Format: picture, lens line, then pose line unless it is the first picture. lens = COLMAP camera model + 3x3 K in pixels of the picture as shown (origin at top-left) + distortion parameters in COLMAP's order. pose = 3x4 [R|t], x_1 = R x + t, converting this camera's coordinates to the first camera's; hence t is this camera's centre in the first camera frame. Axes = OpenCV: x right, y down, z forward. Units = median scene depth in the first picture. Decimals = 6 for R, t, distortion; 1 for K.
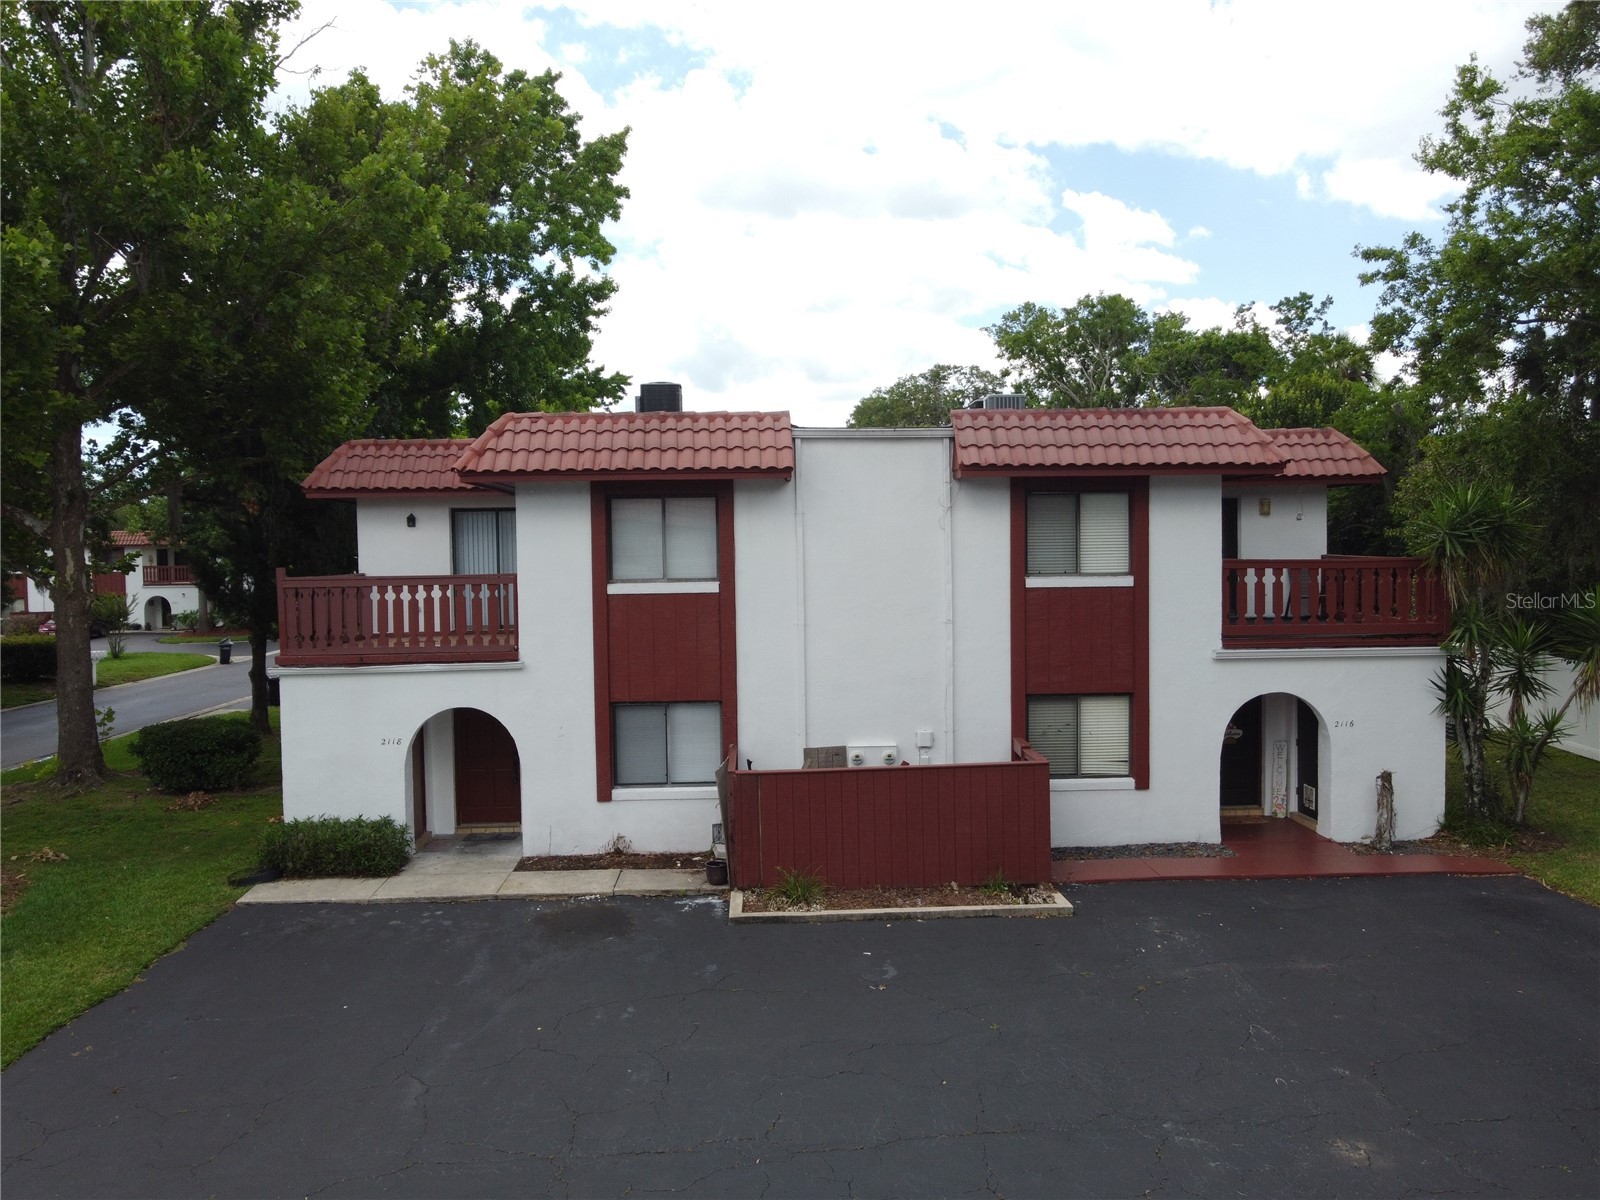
lens RADIAL K [[1222.7, 0, 802.6], [0, 1222.7, 600.3], [0, 0, 1]] dist [-0.001021, 0.036893]
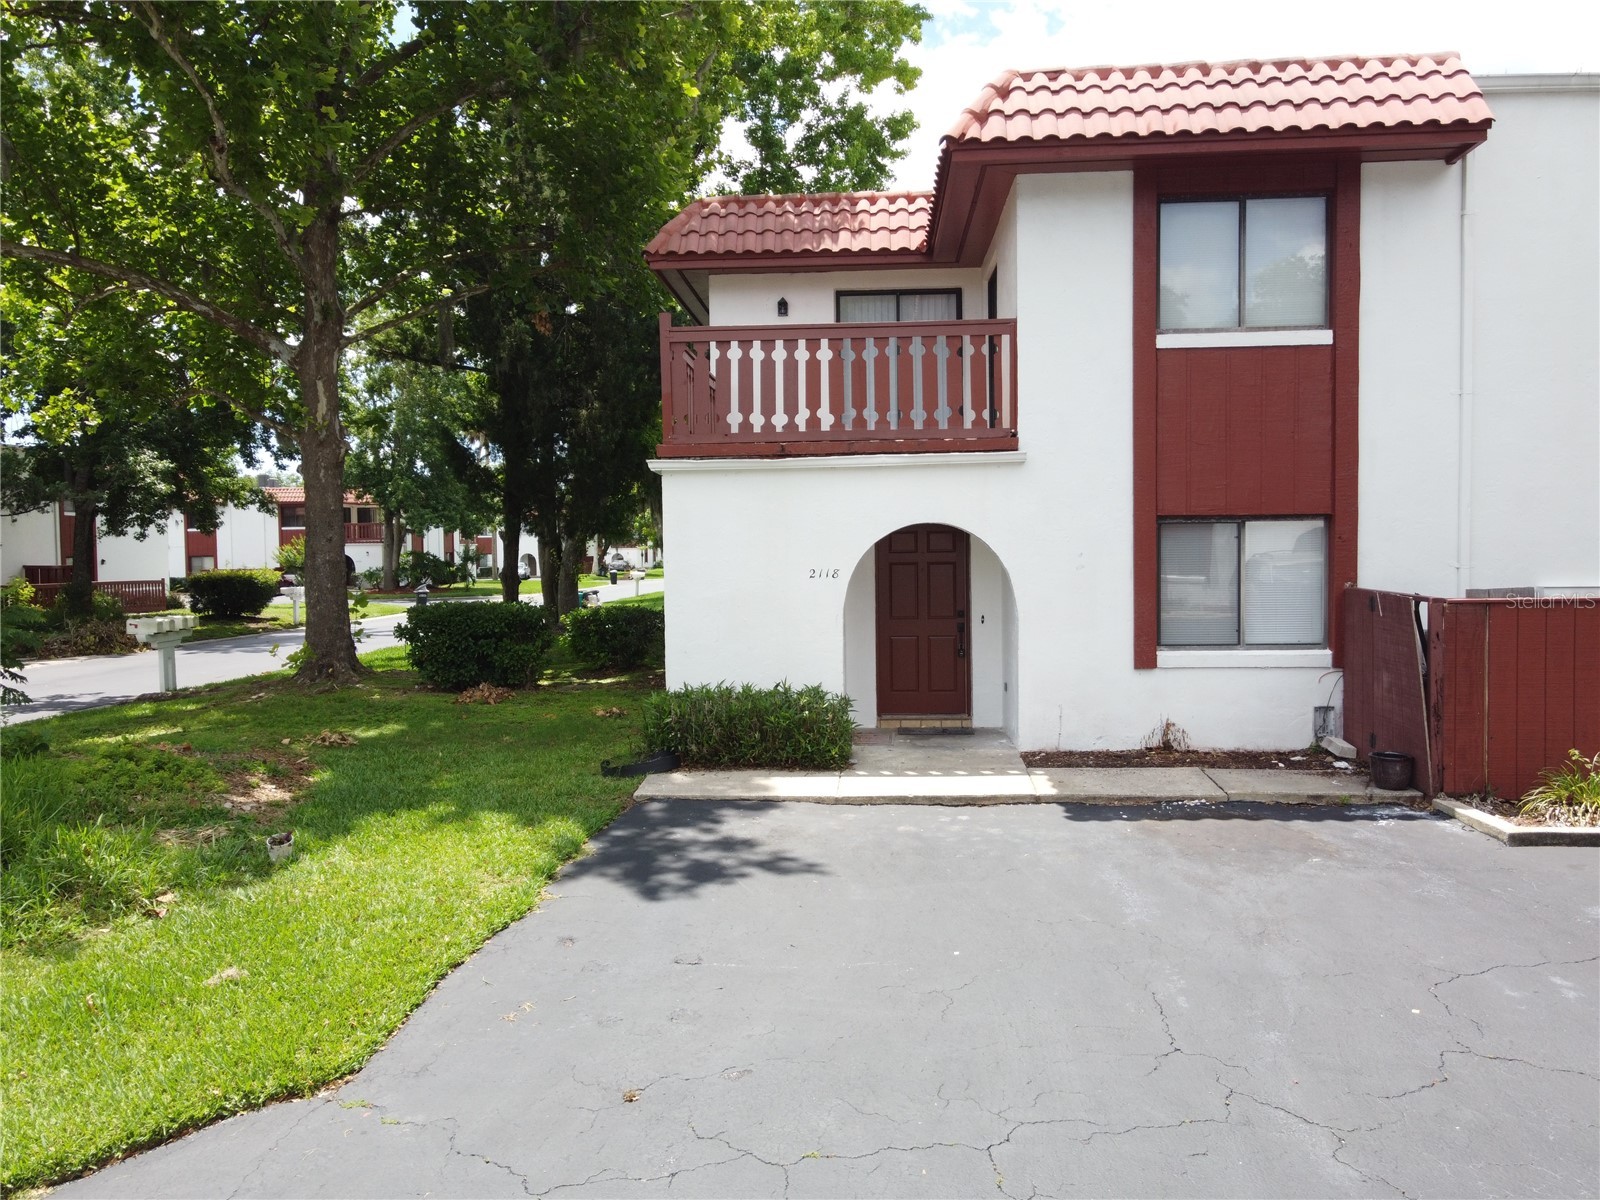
lens RADIAL K [[1222.7, 0, 804.5], [0, 1222.7, 598.8], [0, 0, 1]] dist [-0.001021, 0.036893]
pose [[0.994605, 0.005978, -0.103562, -0.275266], [-0.005912, 0.999982, 0.000936, 0.127422], [0.103566, -0.000319, 0.994623, 0.333237]]
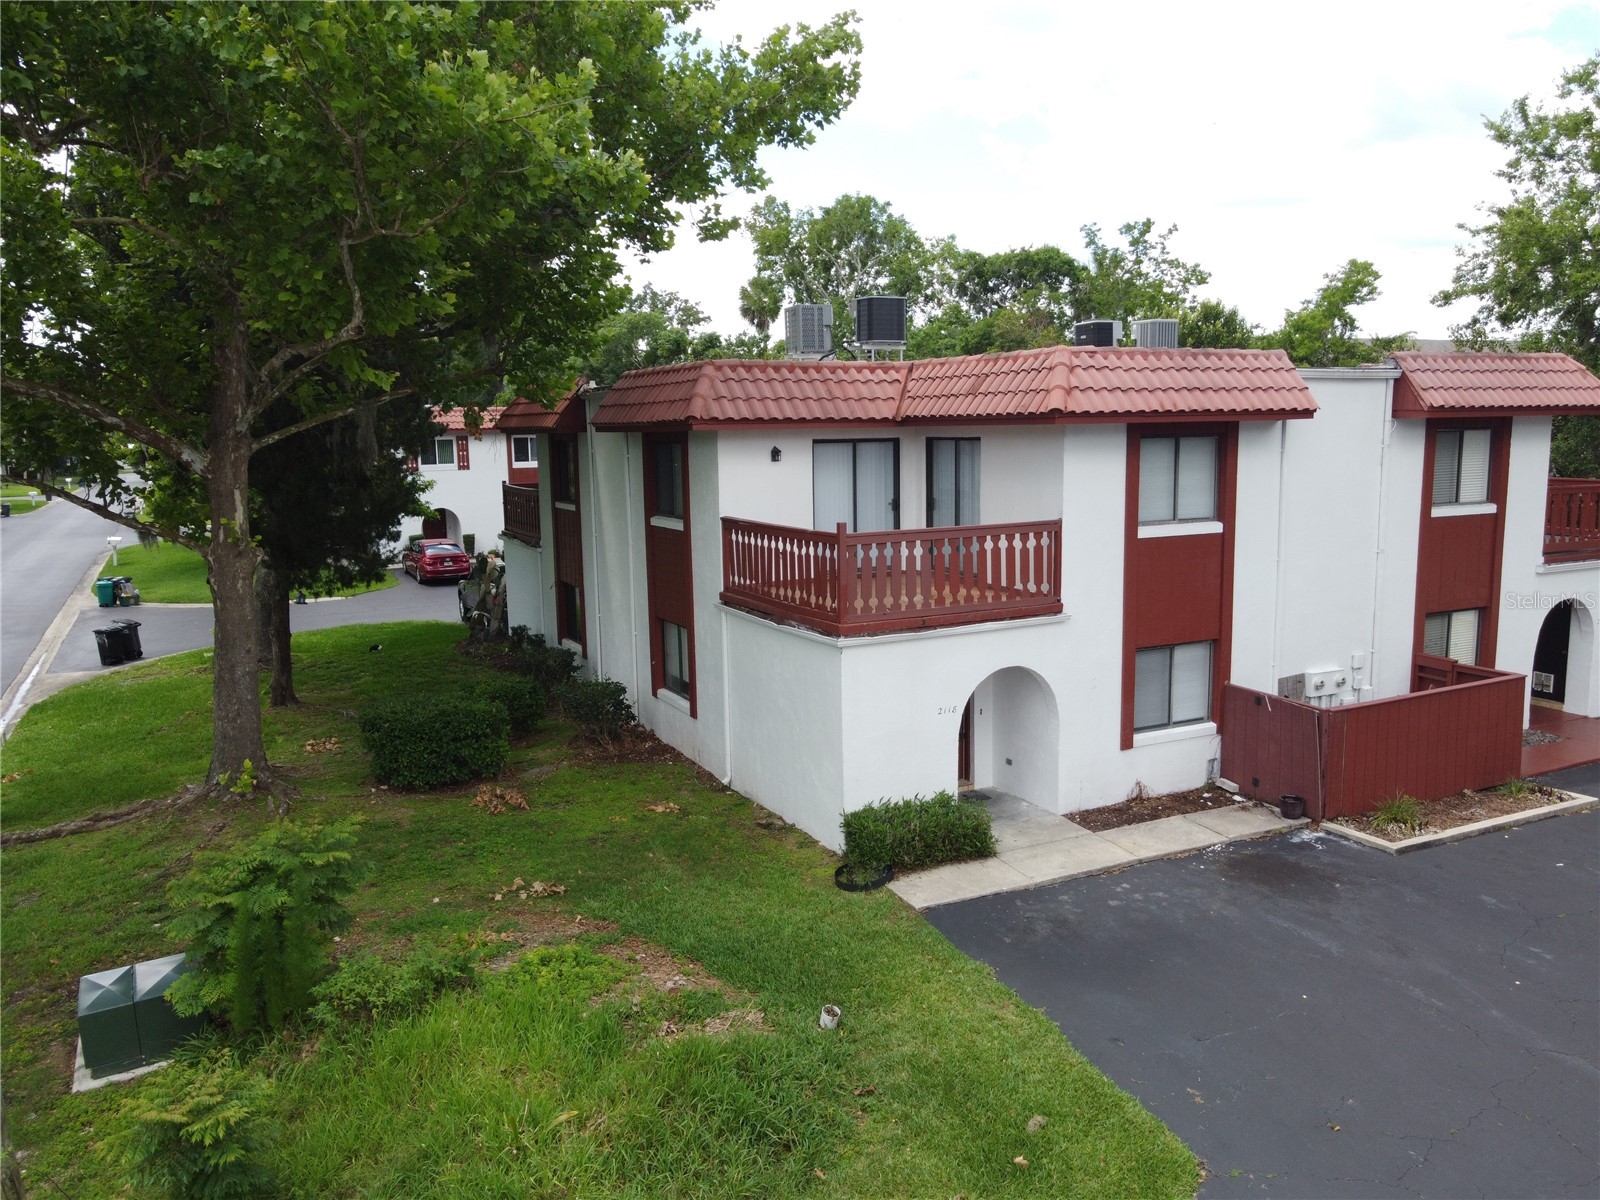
lens RADIAL K [[1222.7, 0, 803.9], [0, 1222.7, 601.9], [0, 0, 1]] dist [-0.001021, 0.036893]
pose [[0.912804, -0.058582, 0.404174, -0.787379], [0.019455, 0.994772, 0.100248, -0.056605], [-0.407934, -0.083643, 0.909172, 0.224365]]
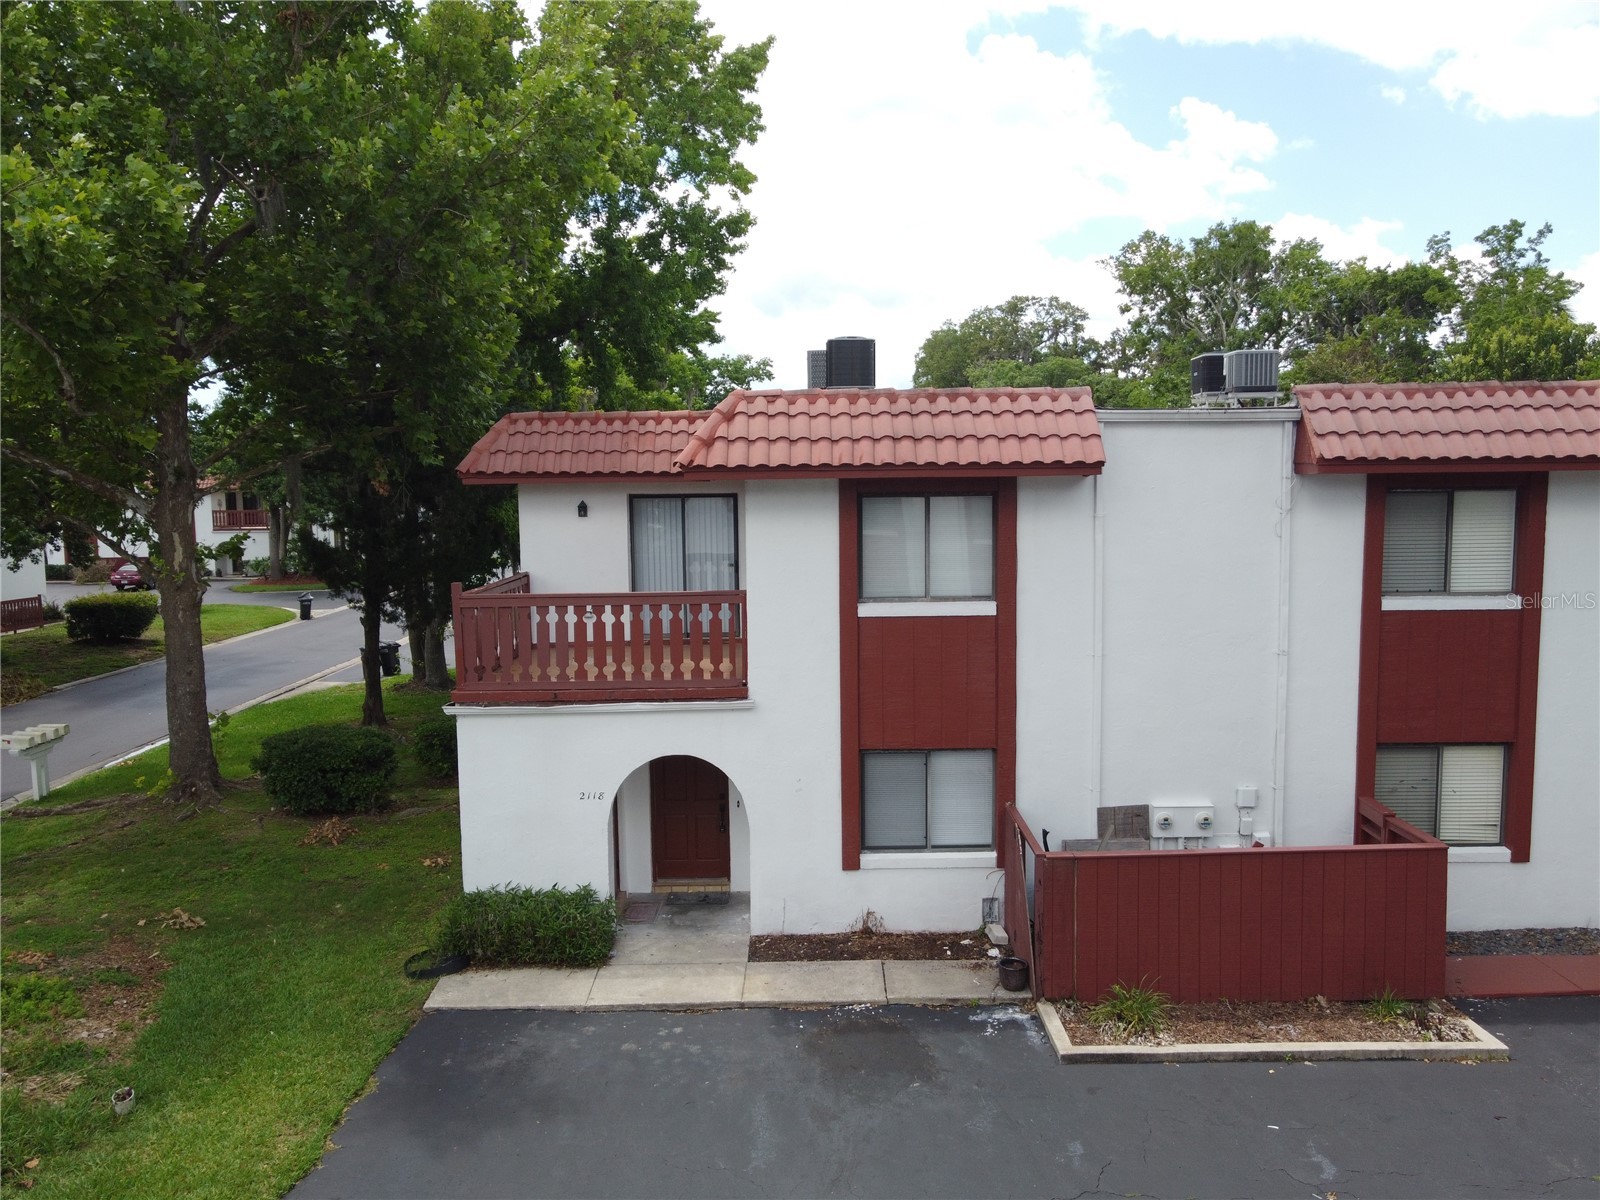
lens RADIAL K [[1222.7, 0, 802.4], [0, 1222.7, 599.6], [0, 0, 1]] dist [-0.001021, 0.036893]
pose [[0.999412, 0.005986, -0.033750, -0.167718], [-0.004093, 0.998428, 0.055905, -0.060667], [0.034032, -0.055734, 0.997866, 0.196563]]
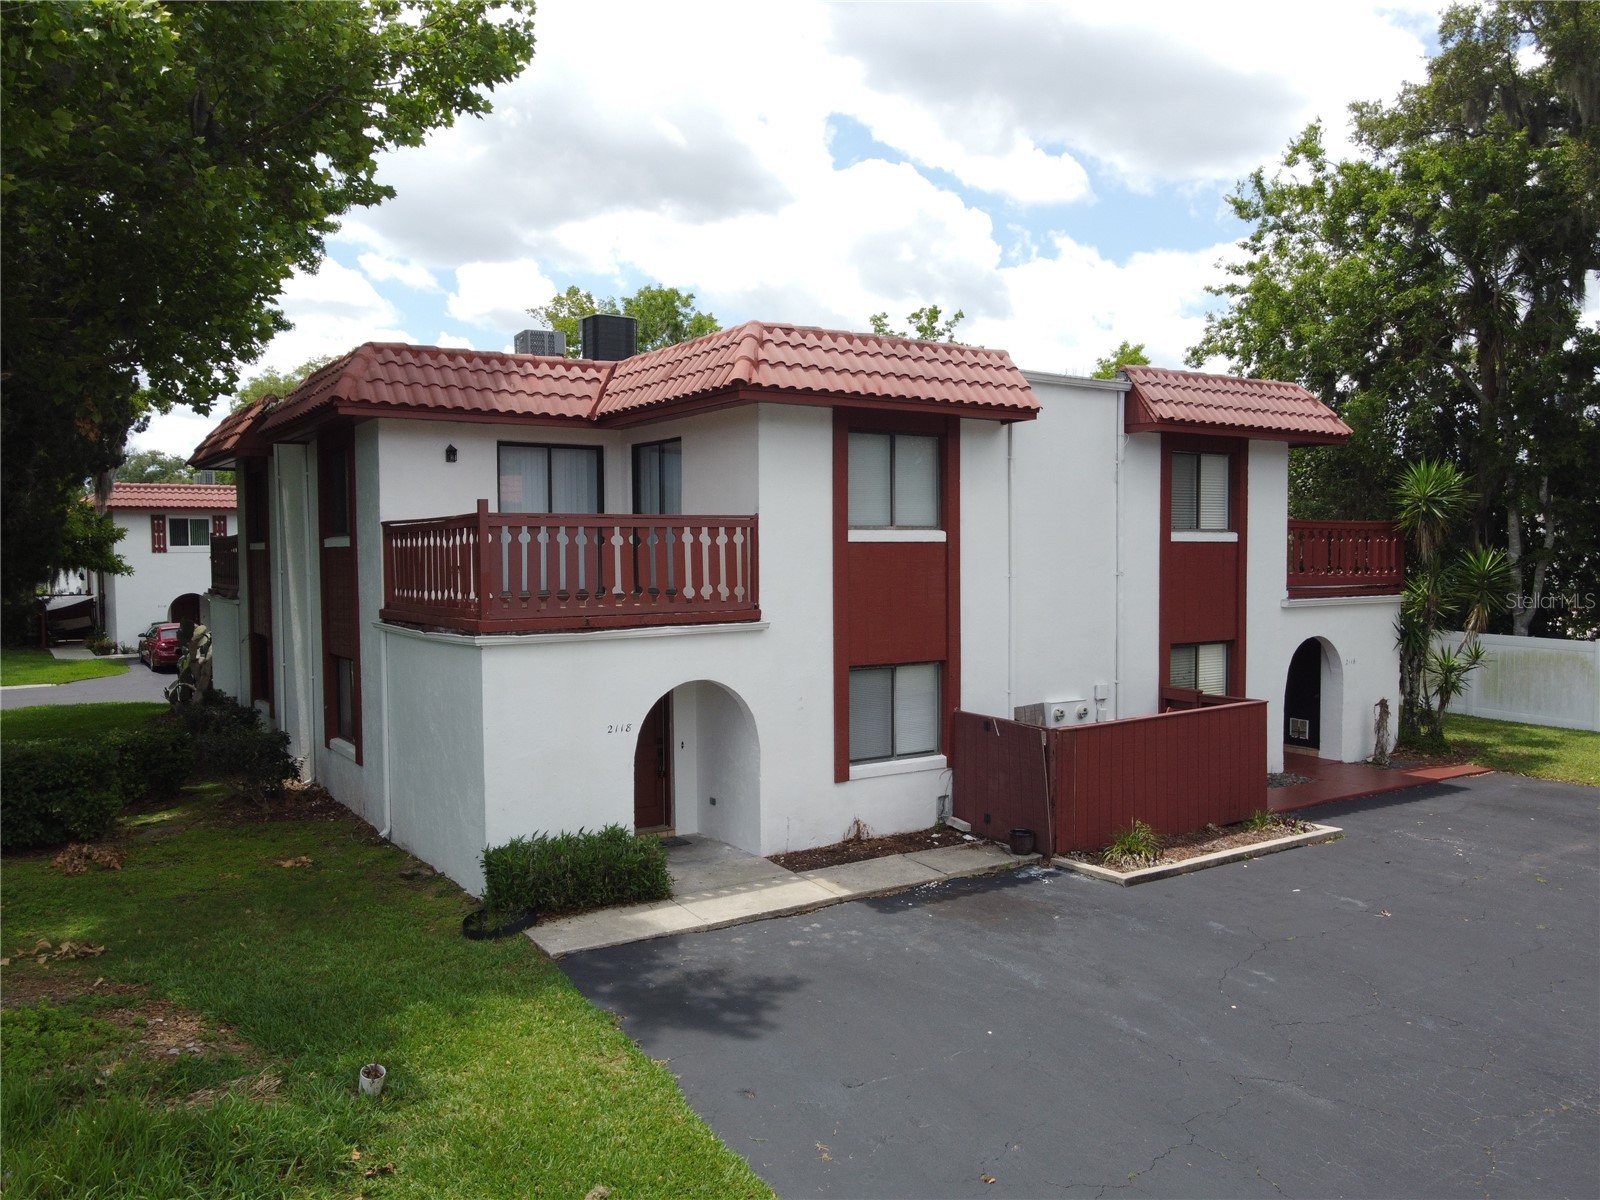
lens RADIAL K [[1222.7, 0, 803.1], [0, 1222.7, 600.4], [0, 0, 1]] dist [-0.001021, 0.036893]
pose [[0.854264, -0.011734, 0.519706, -0.632654], [0.014760, 0.999890, -0.001687, 0.037165], [-0.519629, 0.009112, 0.854343, 0.275147]]
